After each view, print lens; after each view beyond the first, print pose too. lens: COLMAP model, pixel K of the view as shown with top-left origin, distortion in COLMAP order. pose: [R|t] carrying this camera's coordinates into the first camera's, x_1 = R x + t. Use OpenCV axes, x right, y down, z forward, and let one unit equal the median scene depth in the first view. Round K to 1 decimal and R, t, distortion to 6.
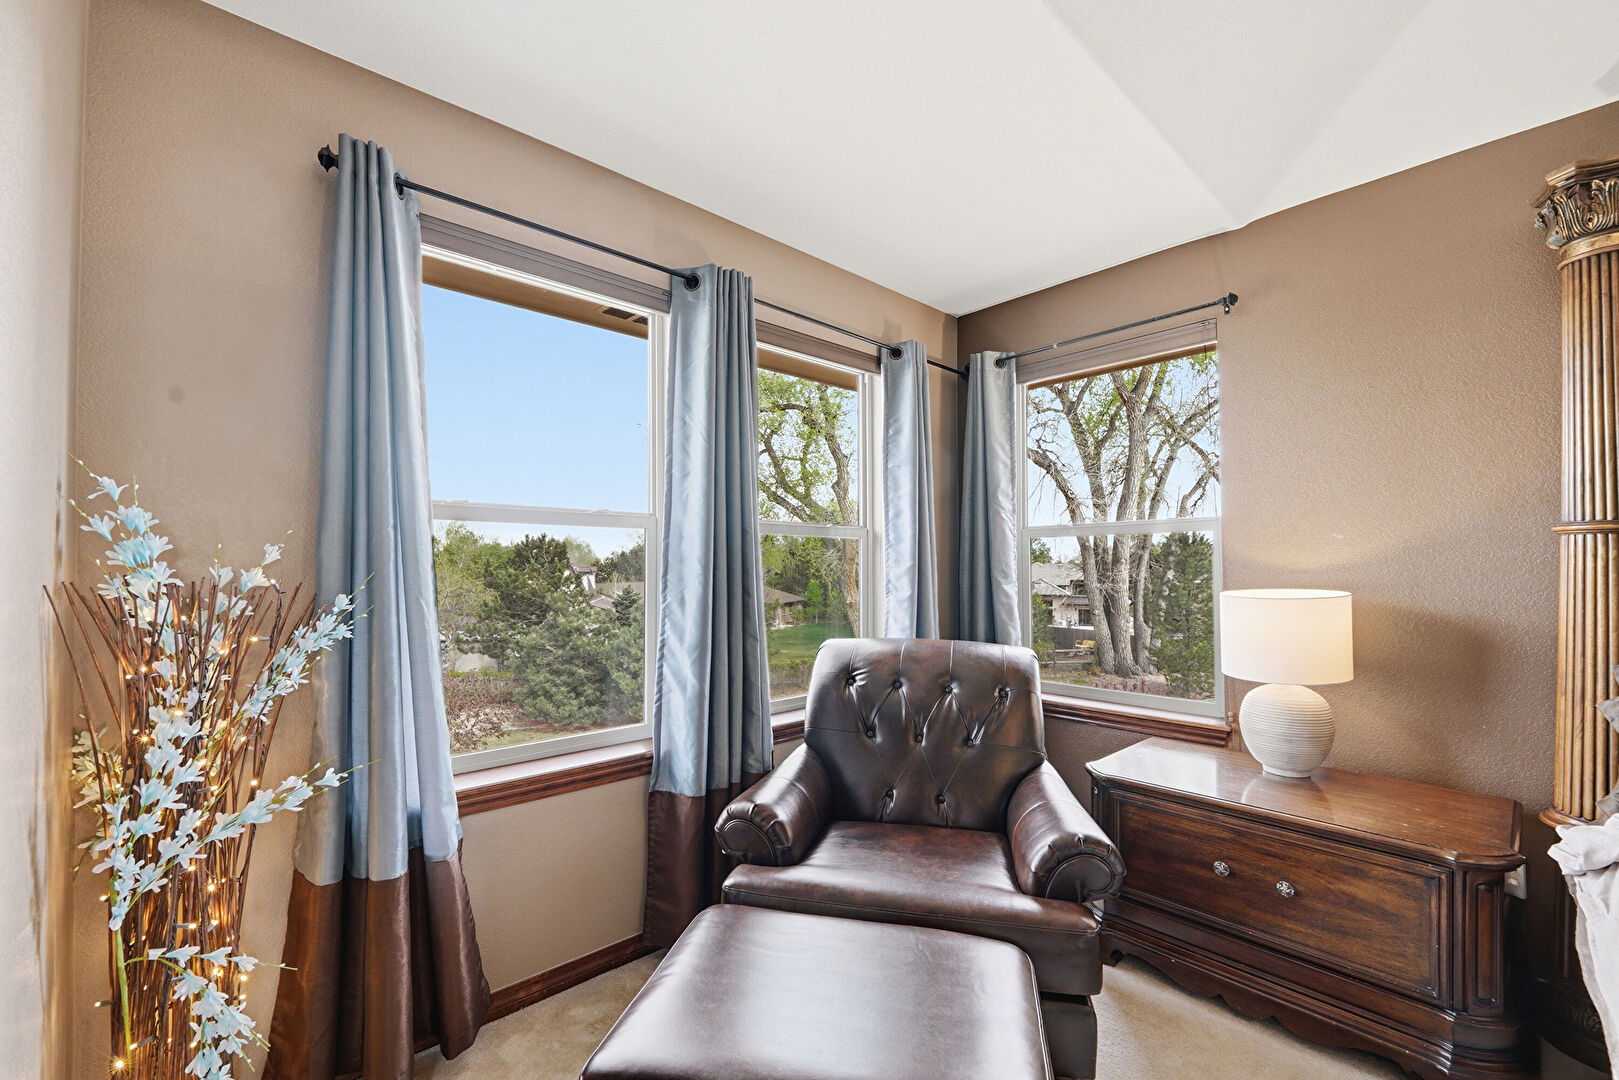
lens RADIAL K [[672.3, 0, 805.2], [0, 672.3, 561.0], [0, 0, 1]] dist [-0.007811, -0.003499]
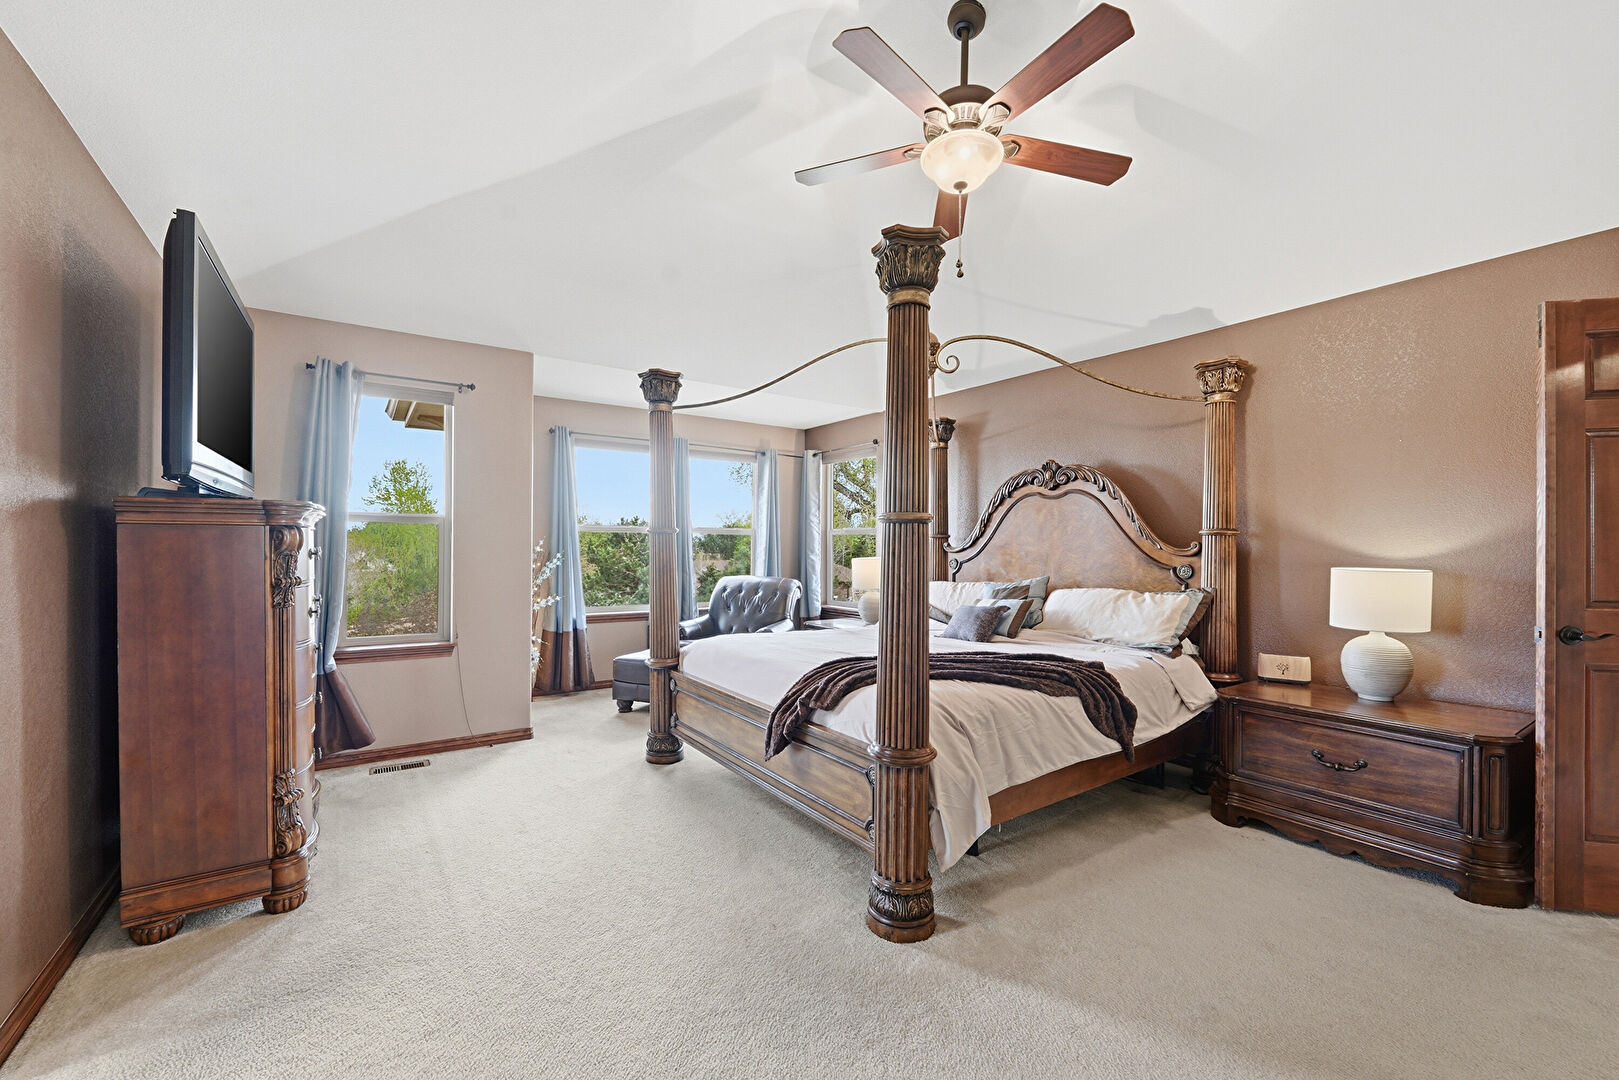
lens RADIAL K [[672.3, 0, 807.6], [0, 672.3, 543.3], [0, 0, 1]] dist [-0.007811, -0.003499]
pose [[0.991784, 0.006434, -0.127764, 0.753121], [-0.005938, 0.999973, 0.004263, -0.020114], [0.127788, -0.003469, 0.991795, -1.633104]]
